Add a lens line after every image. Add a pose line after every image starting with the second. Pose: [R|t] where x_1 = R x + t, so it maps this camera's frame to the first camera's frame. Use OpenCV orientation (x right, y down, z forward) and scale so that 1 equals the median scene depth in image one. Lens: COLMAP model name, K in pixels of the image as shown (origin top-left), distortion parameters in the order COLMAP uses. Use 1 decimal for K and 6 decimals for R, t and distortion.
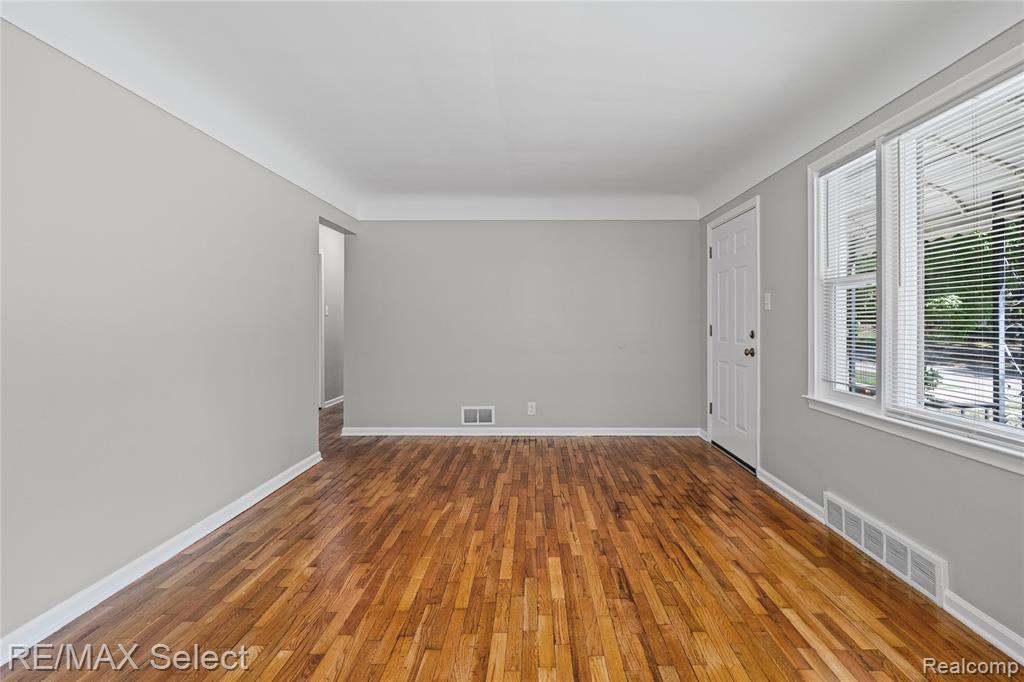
lens RADIAL K [[458.6, 0, 515.1], [0, 458.6, 335.5], [0, 0, 1]] dist [-0.001020, -0.000078]
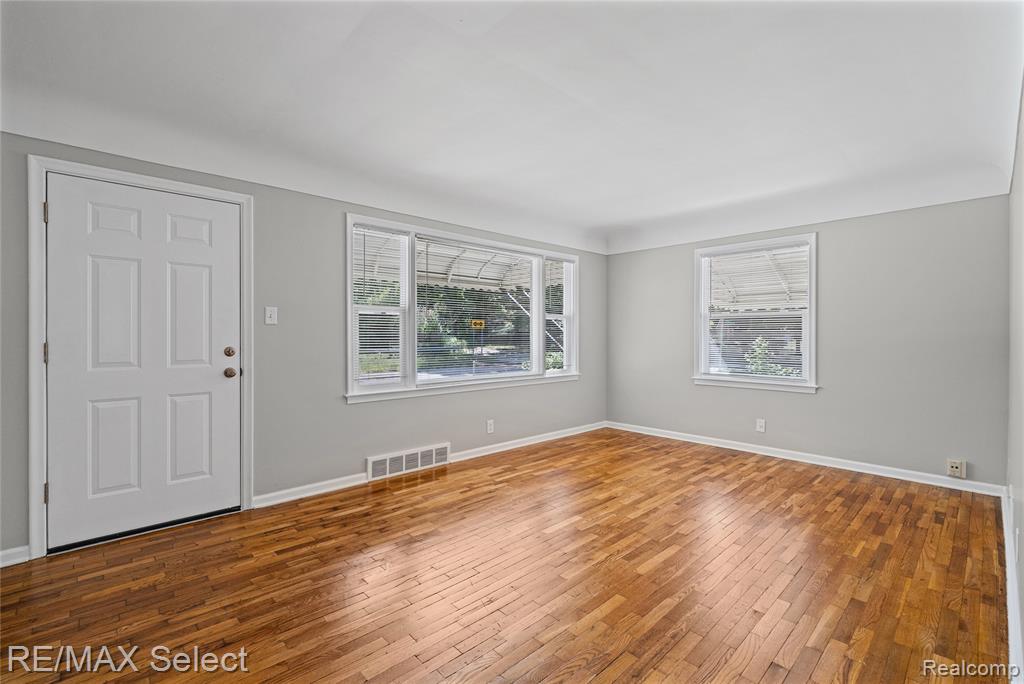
lens RADIAL K [[458.6, 0, 515.1], [0, 458.6, 336.5], [0, 0, 1]] dist [-0.001020, -0.000078]
pose [[-0.713434, -0.003115, 0.700716, -0.635832], [0.018267, 0.999568, 0.023043, -0.057206], [-0.700485, 0.029239, -0.713068, 1.705625]]
